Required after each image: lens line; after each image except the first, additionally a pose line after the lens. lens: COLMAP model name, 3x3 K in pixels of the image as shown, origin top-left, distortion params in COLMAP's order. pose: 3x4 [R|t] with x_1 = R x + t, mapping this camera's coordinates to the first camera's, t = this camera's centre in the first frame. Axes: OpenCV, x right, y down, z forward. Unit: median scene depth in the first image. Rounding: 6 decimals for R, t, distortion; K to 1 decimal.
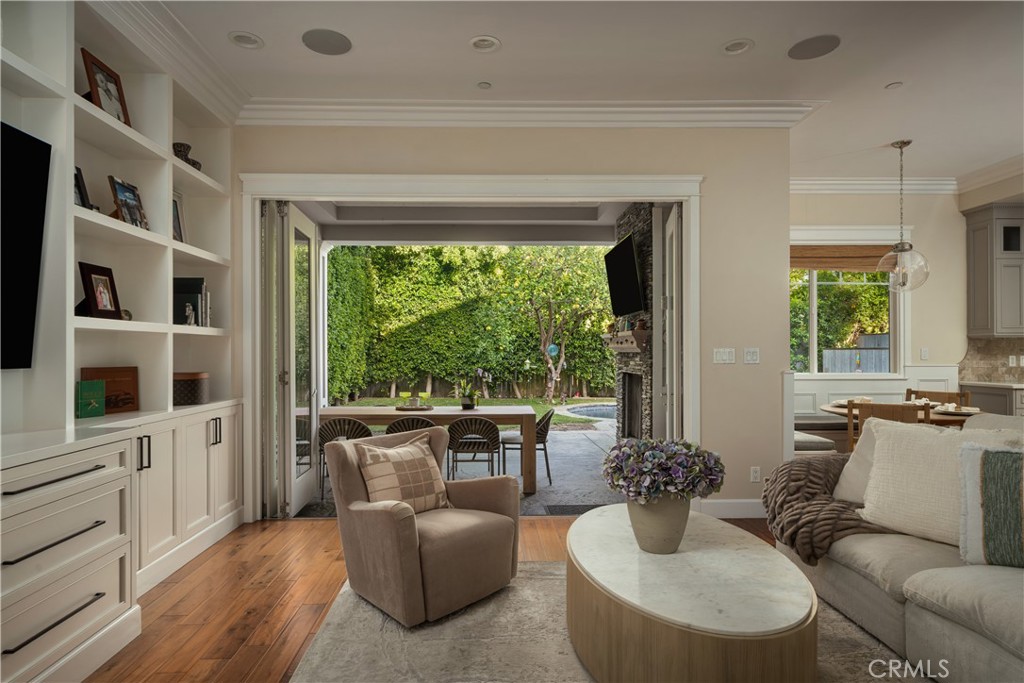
lens RADIAL K [[577.7, 0, 497.4], [0, 577.7, 350.7], [0, 0, 1]] dist [0.001544, 0.000666]
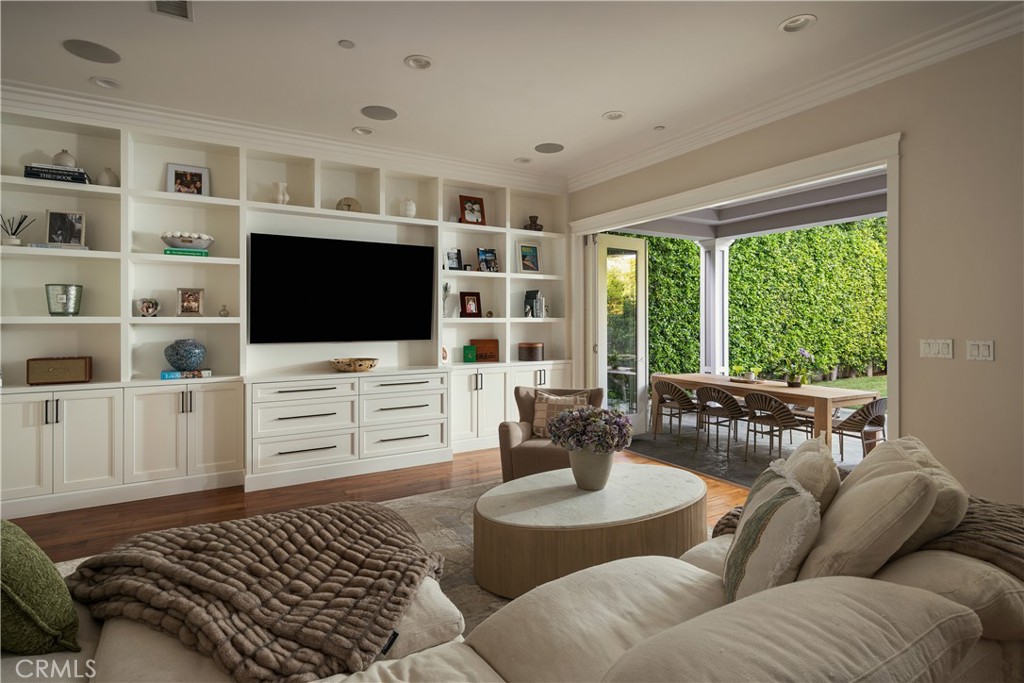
lens RADIAL K [[513.2, 0, 513.4], [0, 513.2, 320.9], [0, 0, 1]] dist [0.000114, 0.000502]
pose [[0.492703, 0.002337, -0.870194, 0.511070], [0.001575, 0.999992, 0.003577, -0.023048], [0.870196, -0.003133, 0.492695, 0.098532]]
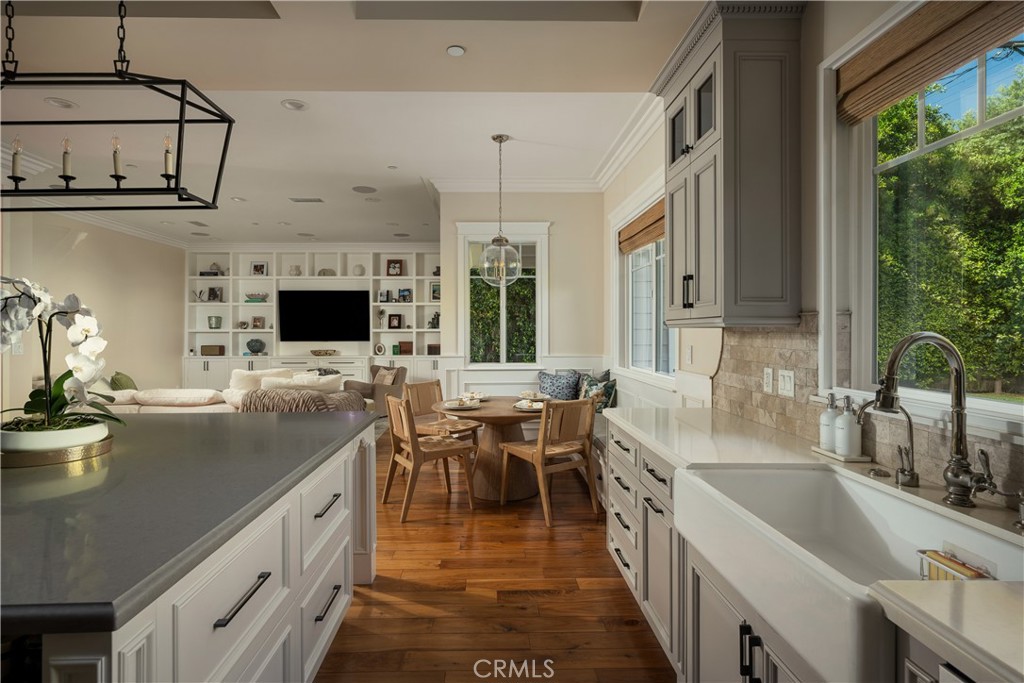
lens RADIAL K [[515.9, 0, 499.5], [0, 515.9, 329.8], [0, 0, 1]] dist [-0.000672, 0.000002]
pose [[0.007637, -0.000170, -0.999971, 1.299559], [0.004147, 0.999991, -0.000138, -0.021346], [0.999962, -0.004146, 0.007638, 0.808387]]
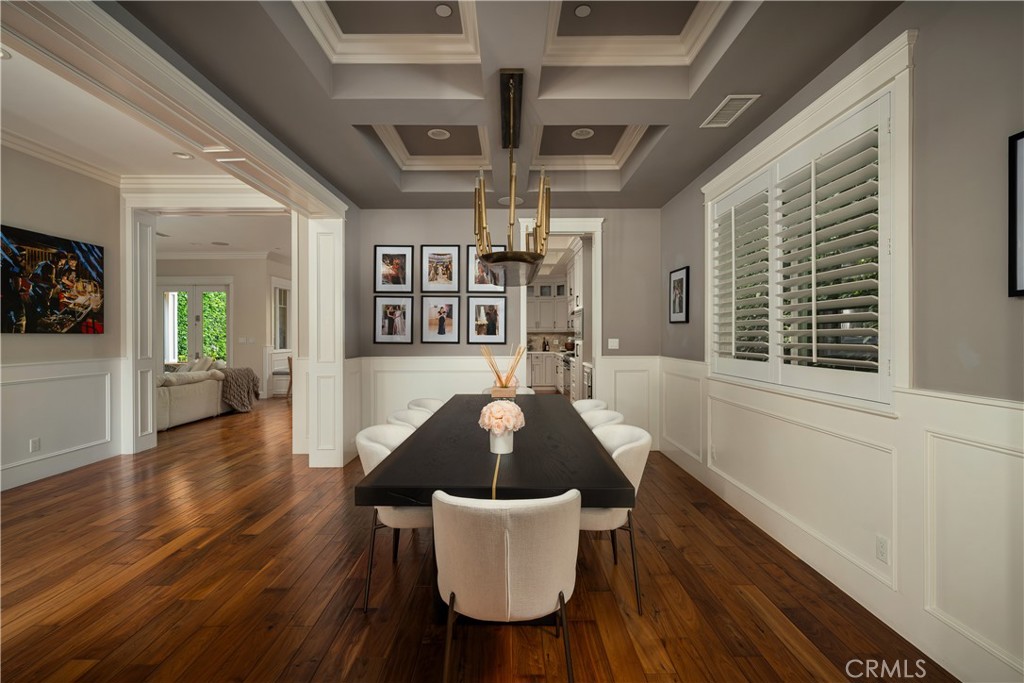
lens RADIAL K [[430.6, 0, 505.7], [0, 430.6, 338.2], [0, 0, 1]] dist [-0.000589, -0.000075]
pose [[0.999730, 0.001608, -0.023184, 1.211138], [-0.001447, 0.999975, 0.006951, -0.012515], [0.023194, -0.006916, 0.999707, -0.741816]]
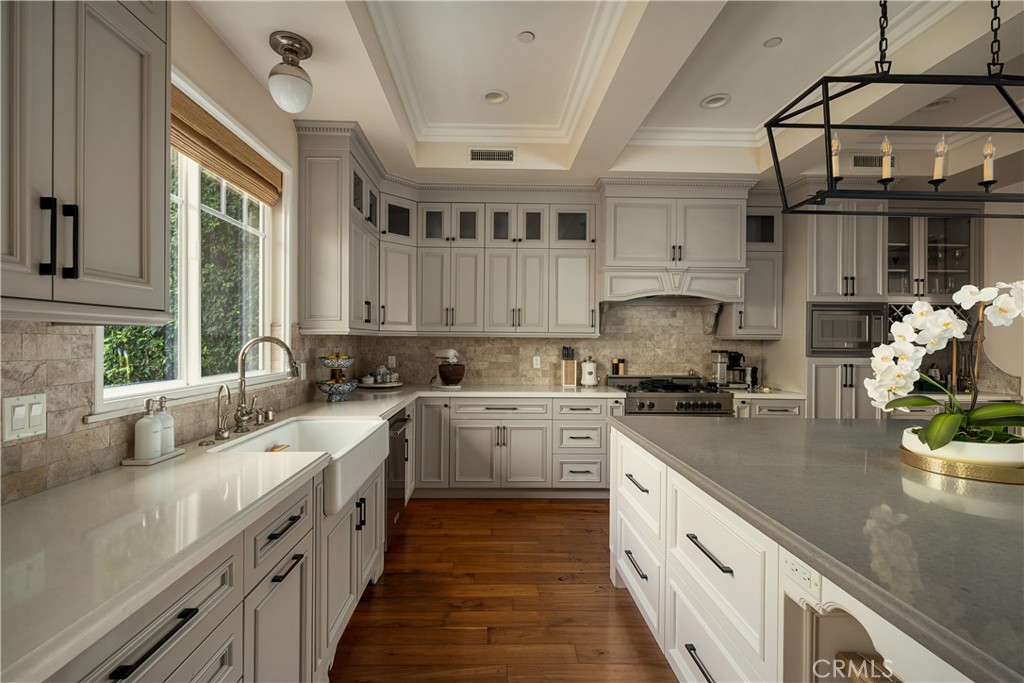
lens RADIAL K [[466.6, 0, 497.8], [0, 466.6, 339.8], [0, 0, 1]] dist [0.001239, 0.000661]
pose [[0.004700, 0.003630, 0.999982, 0.724688], [-0.008660, 0.999956, -0.003589, -0.016855], [-0.999951, -0.008643, 0.004731, 0.809618]]
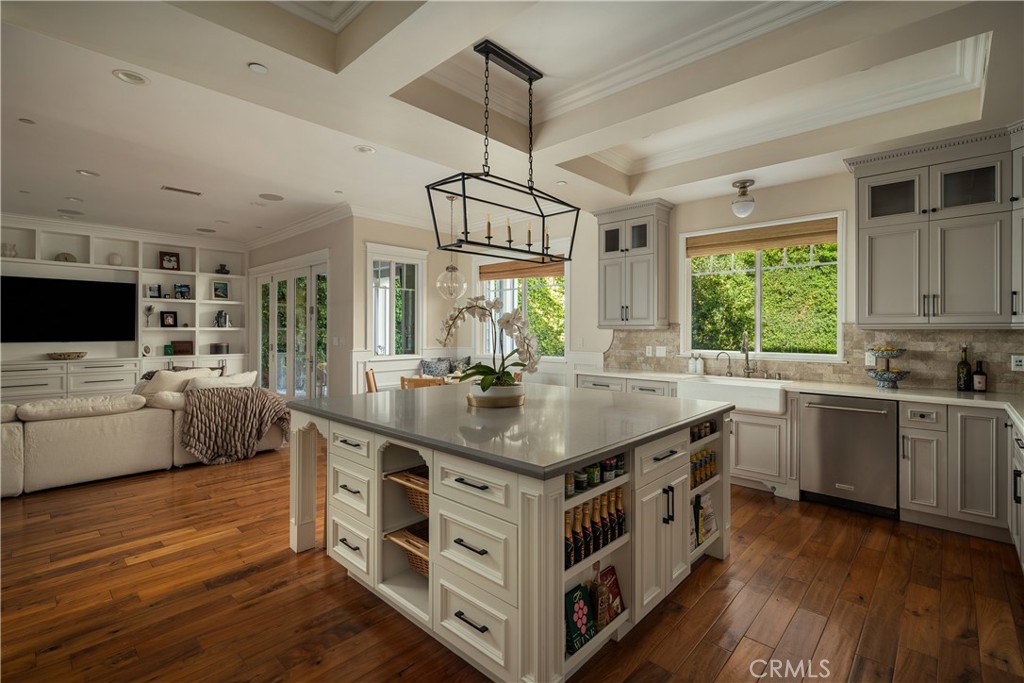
lens RADIAL K [[464.3, 0, 513.8], [0, 464.3, 330.8], [0, 0, 1]] dist [0.000322, 0.000201]
pose [[0.715851, 0.003487, -0.698244, 1.328915], [-0.002271, 0.999994, 0.002666, -0.021651], [0.698249, -0.000323, 0.715855, 0.222279]]
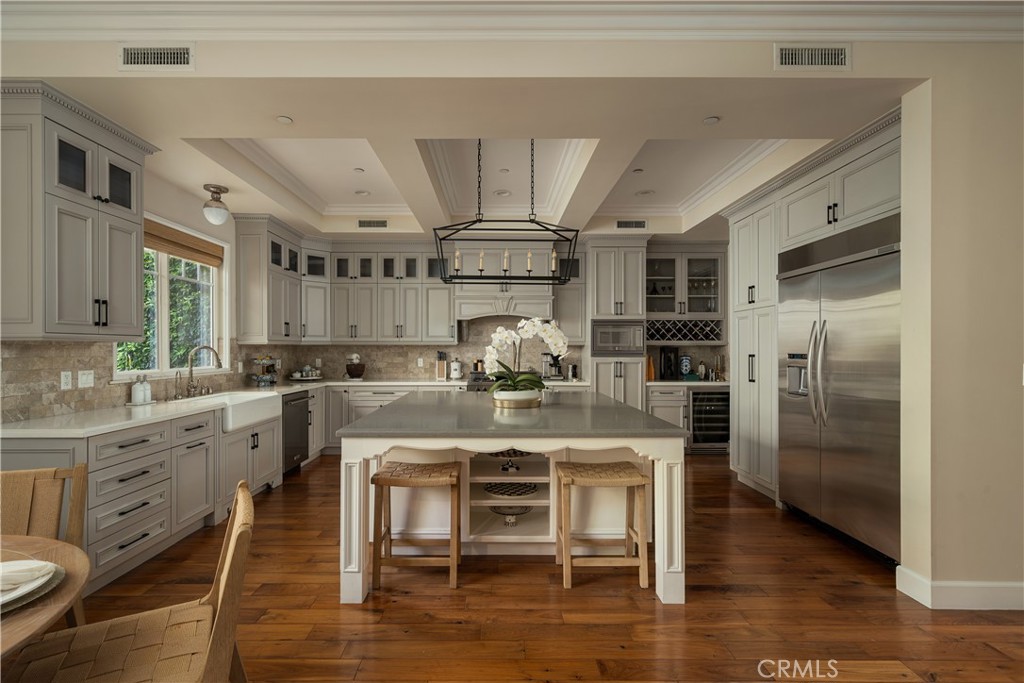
lens RADIAL K [[463.6, 0, 498.6], [0, 463.6, 346.2], [0, 0, 1]] dist [0.000376, -0.000125]
pose [[0.019866, 0.005362, 0.999788, 0.428992], [-0.001009, 0.999985, -0.005343, -0.015624], [-0.999802, -0.000903, 0.019871, 0.554971]]
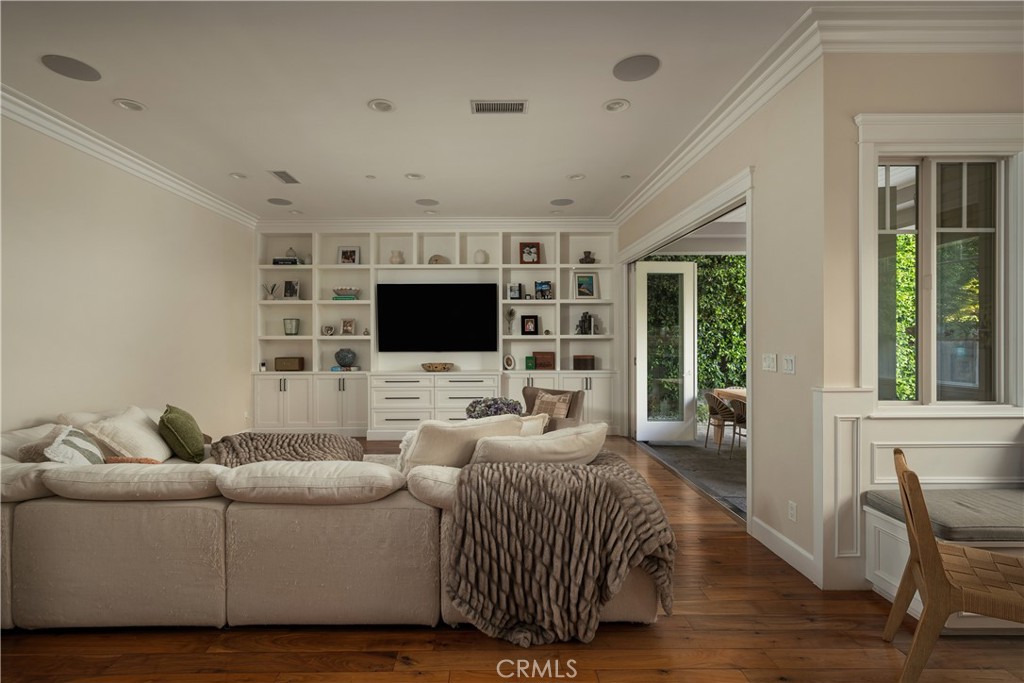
lens RADIAL K [[472.3, 0, 494.4], [0, 472.3, 339.1], [0, 0, 1]] dist [-0.001599, -0.000280]
pose [[-0.013439, 0.005685, -0.999894, 0.784827], [0.005217, 0.999971, 0.005615, -0.022897], [0.999896, -0.005141, -0.013468, 0.420826]]
